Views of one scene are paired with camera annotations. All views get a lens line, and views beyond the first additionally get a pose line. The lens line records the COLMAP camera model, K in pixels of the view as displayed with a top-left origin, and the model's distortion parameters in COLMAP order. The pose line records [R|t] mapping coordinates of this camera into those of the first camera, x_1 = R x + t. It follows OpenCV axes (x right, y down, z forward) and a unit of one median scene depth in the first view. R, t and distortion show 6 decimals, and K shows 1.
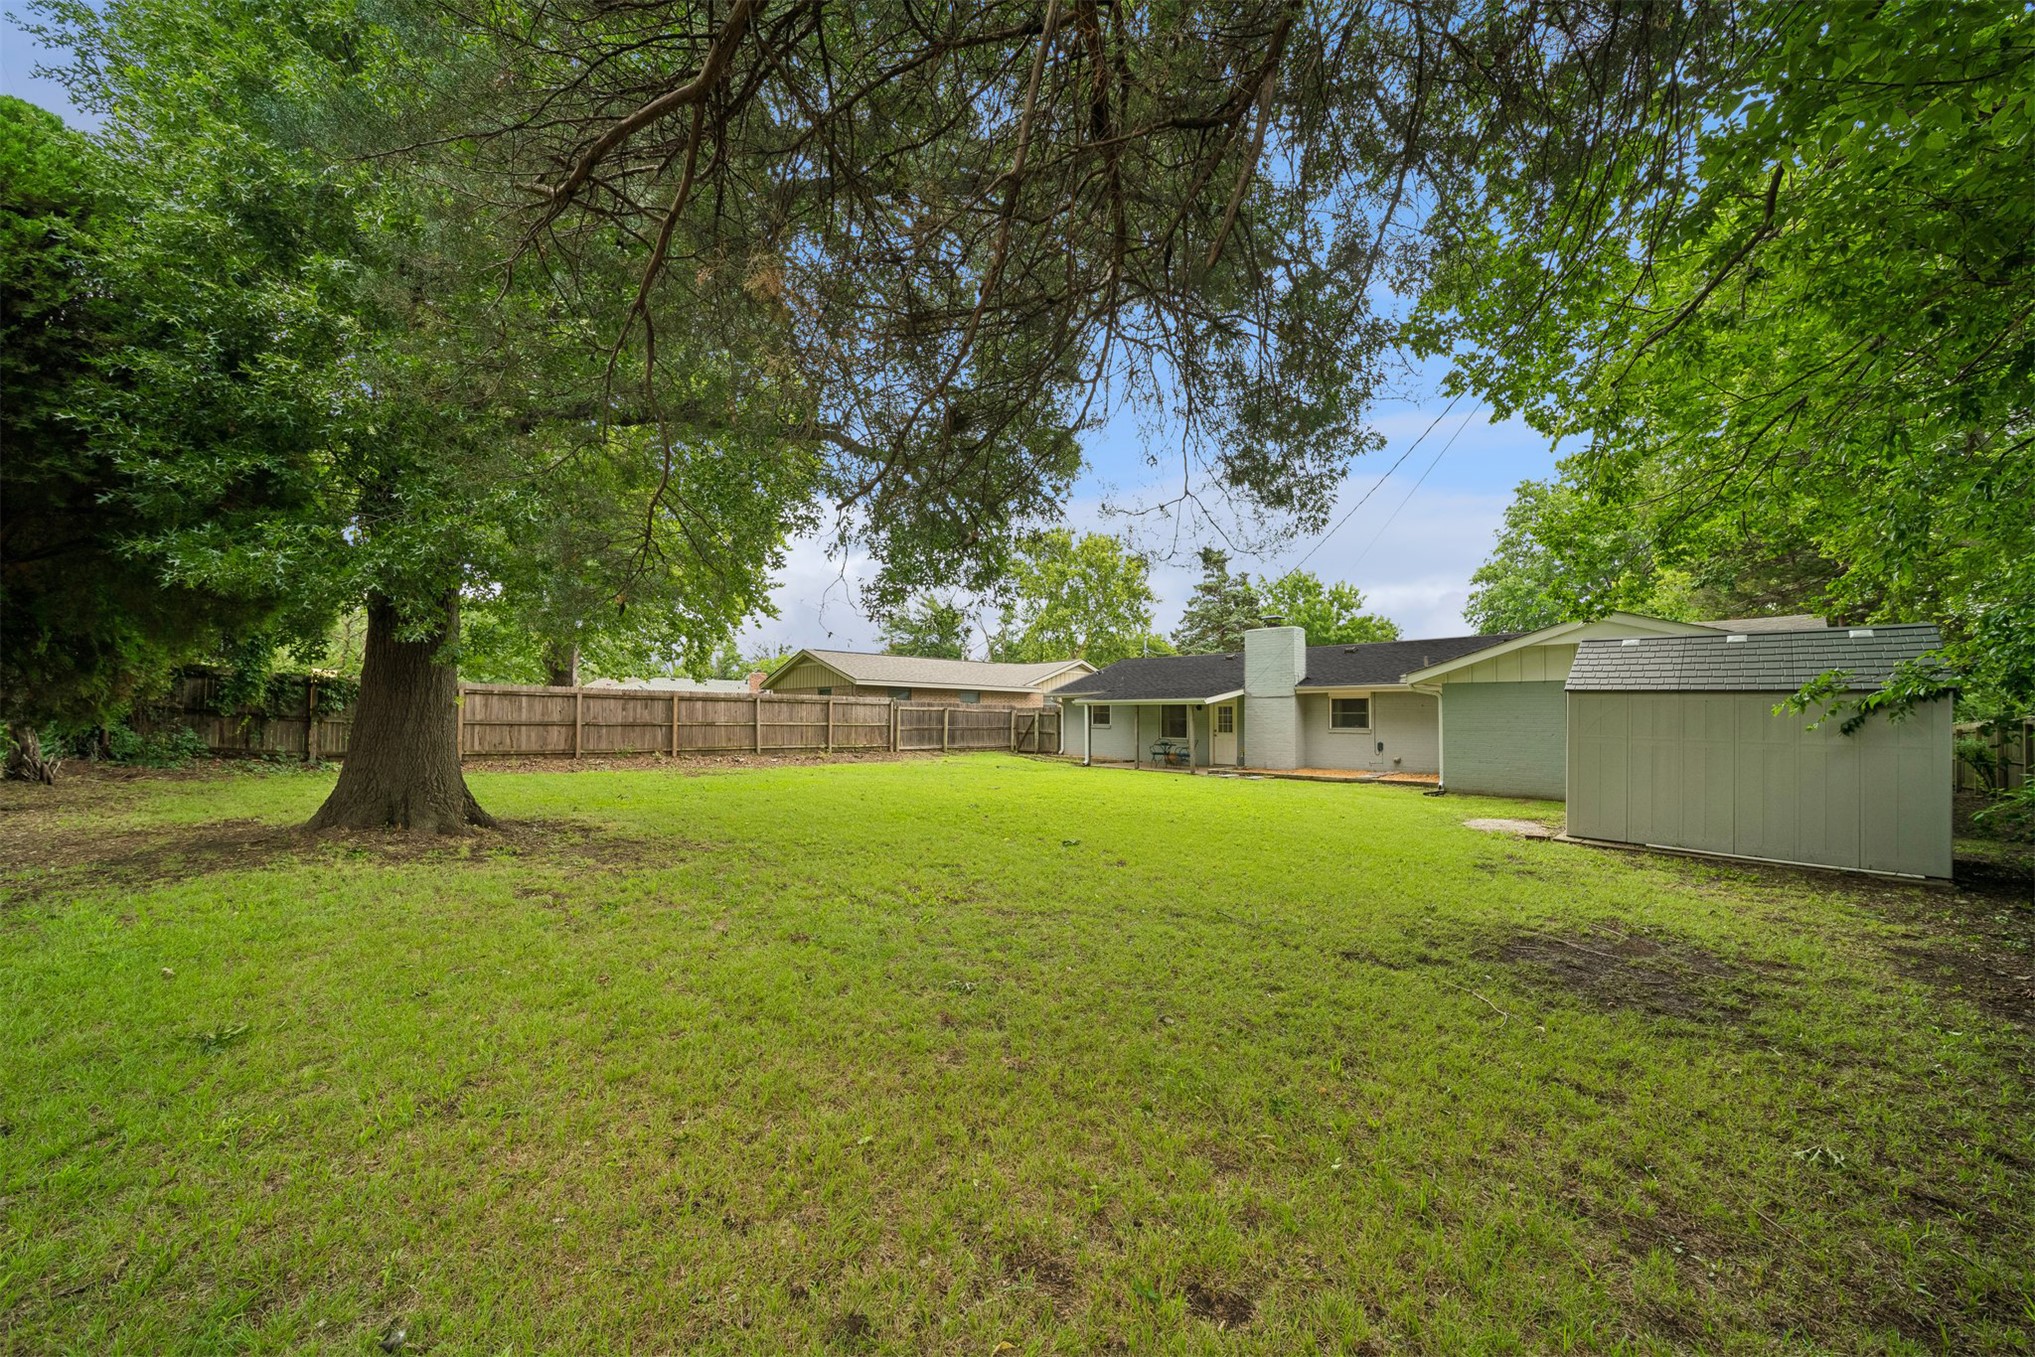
lens RADIAL K [[711.1, 0, 1017.4], [0, 711.1, 697.2], [0, 0, 1]] dist [-0.000218, -0.000062]
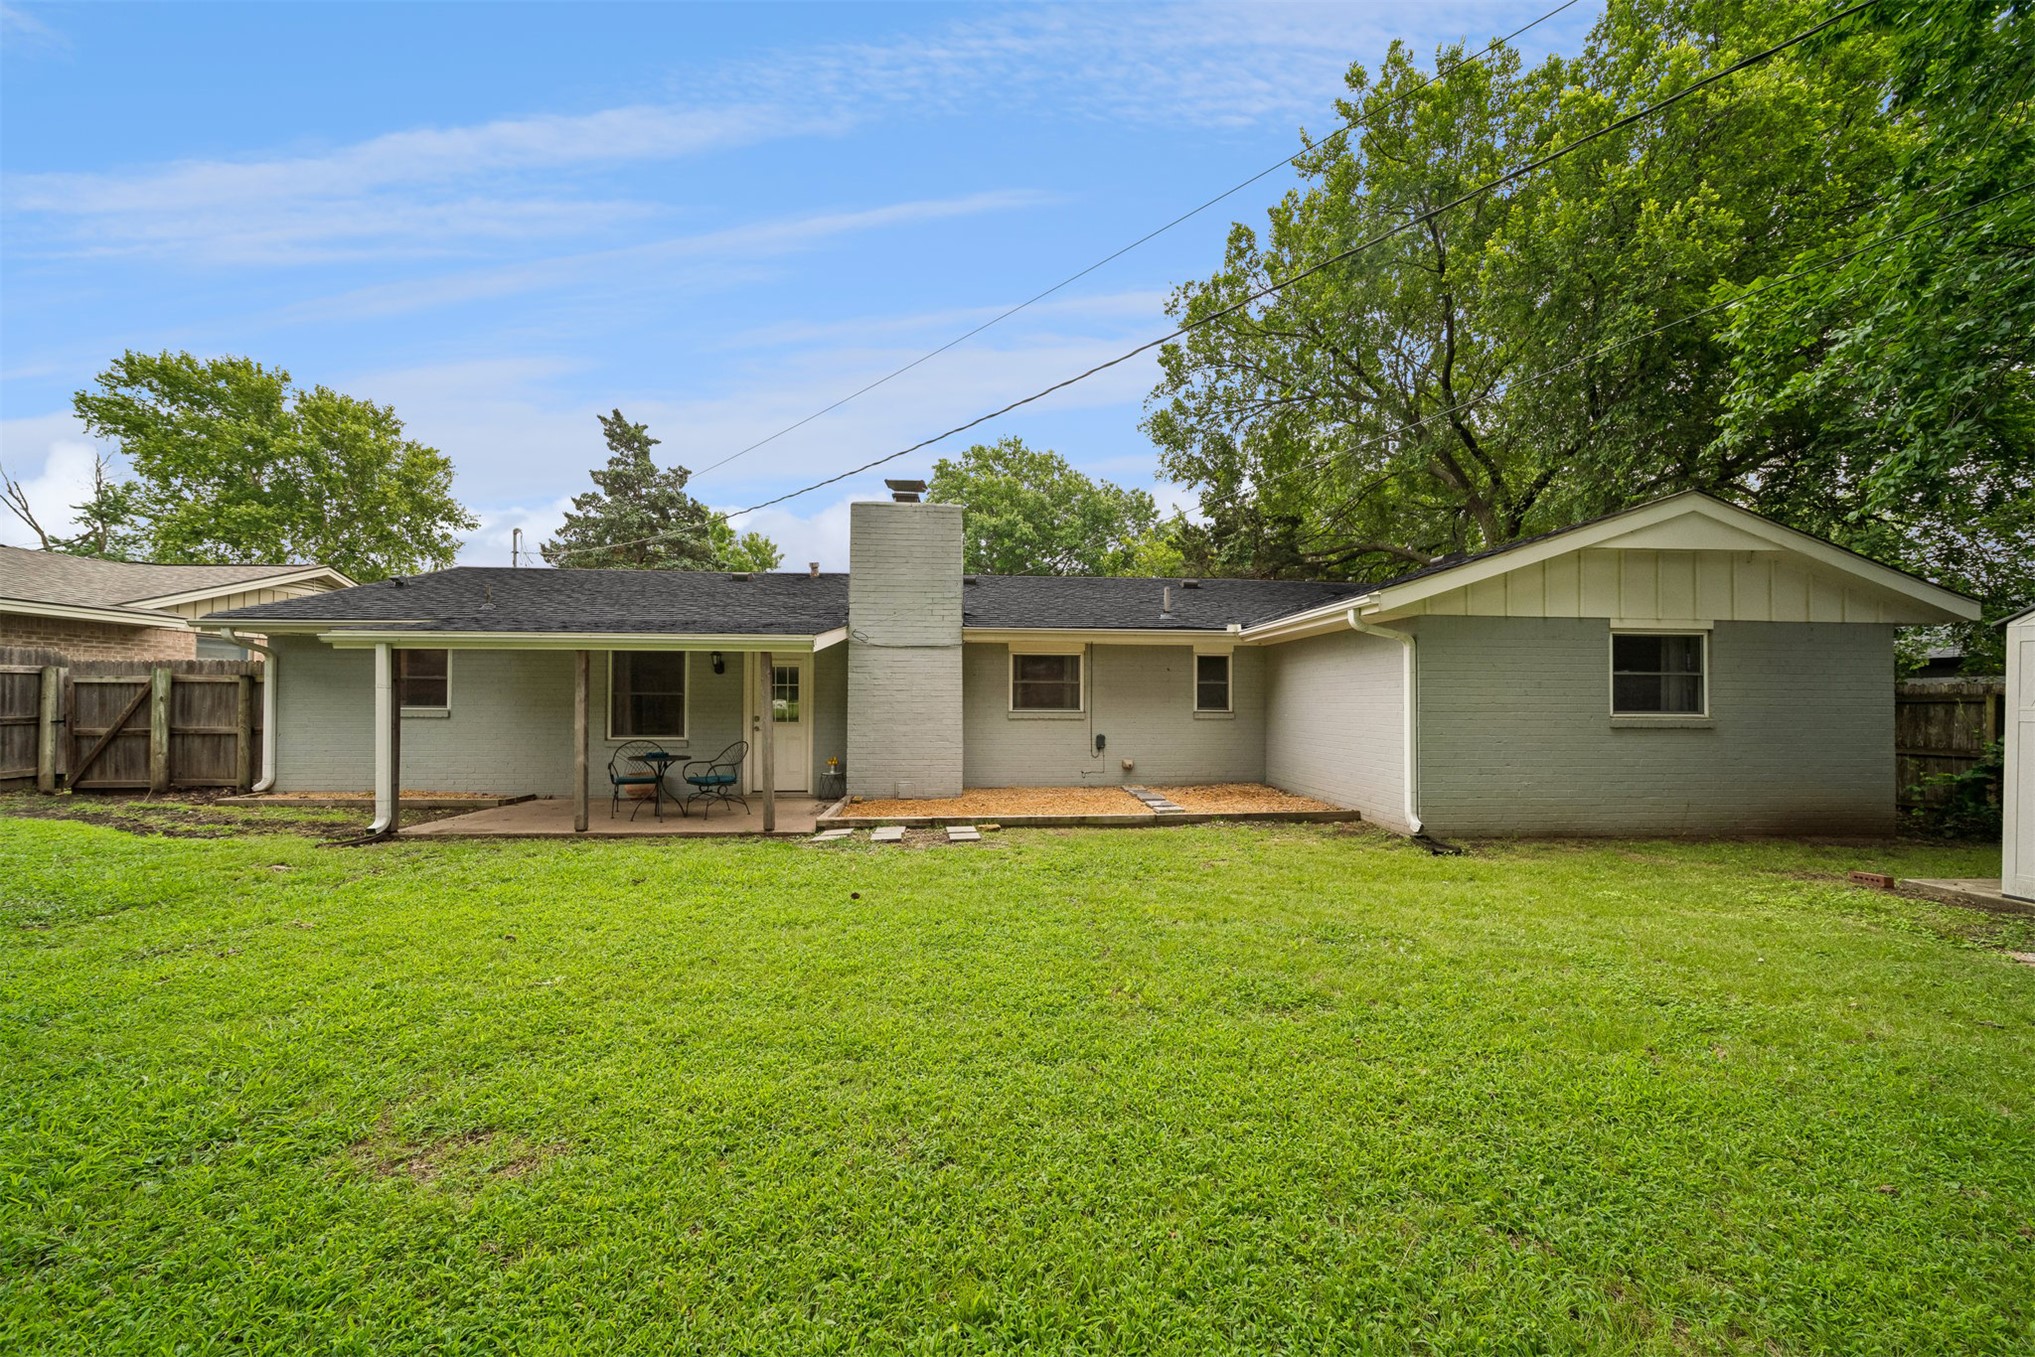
lens RADIAL K [[711.1, 0, 1006.9], [0, 711.1, 692.2], [0, 0, 1]] dist [-0.000218, -0.000062]
pose [[0.637424, 0.013418, 0.770396, 0.023218], [-0.022721, 0.999741, 0.001387, 0.020195], [-0.770178, -0.018388, 0.637564, 0.461545]]
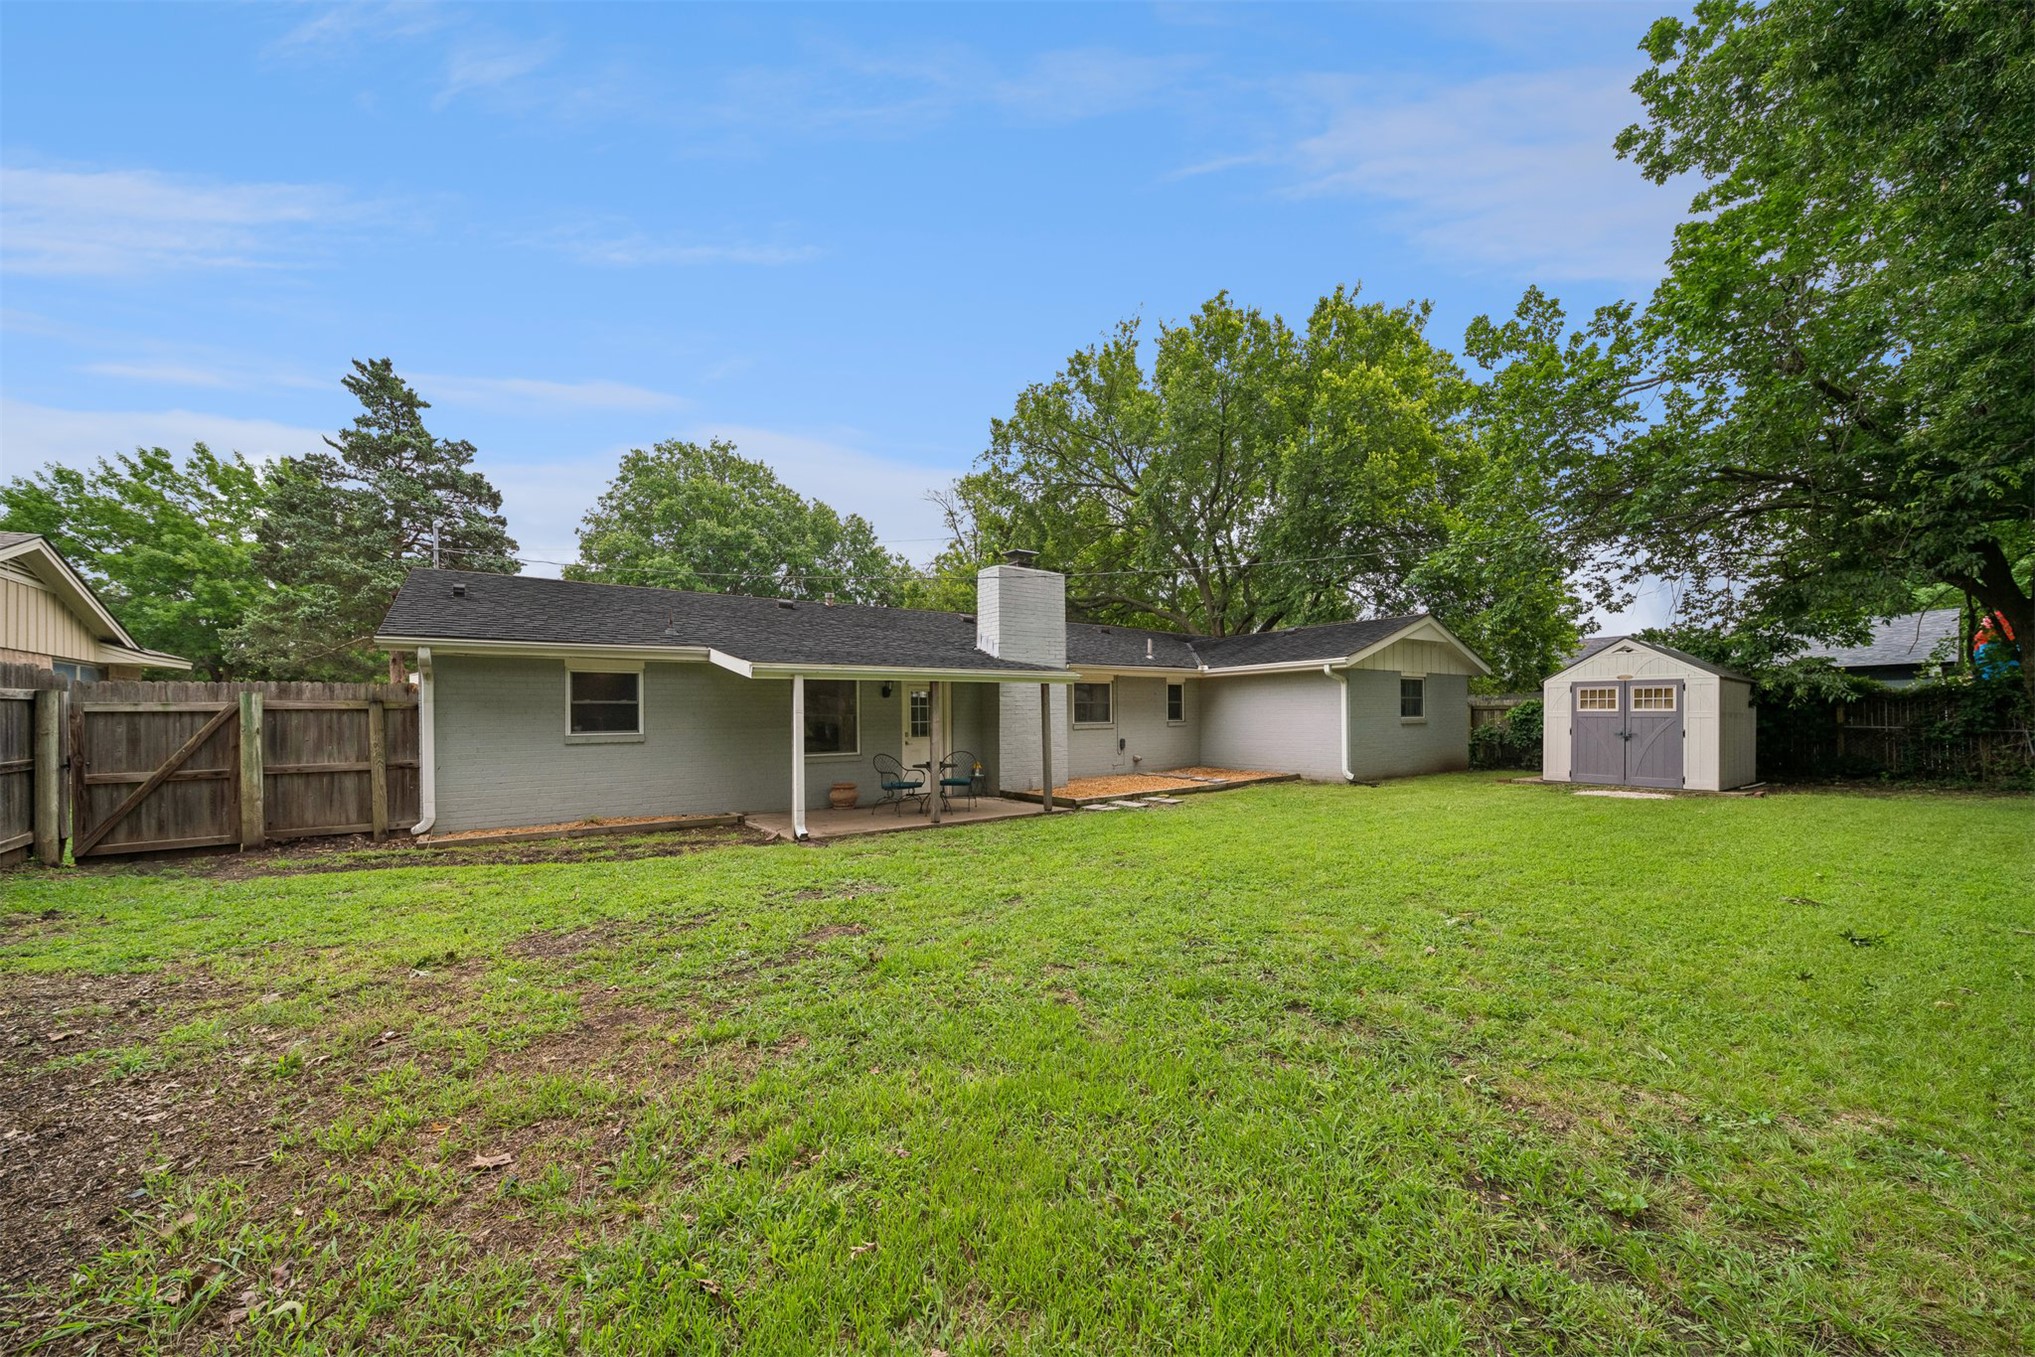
lens RADIAL K [[711.1, 0, 1019.0], [0, 711.1, 717.2], [0, 0, 1]] dist [-0.000218, -0.000062]
pose [[0.129879, -0.006583, 0.991508, -0.199868], [-0.011677, 0.999898, 0.008168, 0.022075], [-0.991461, -0.012639, 0.129789, 0.664656]]
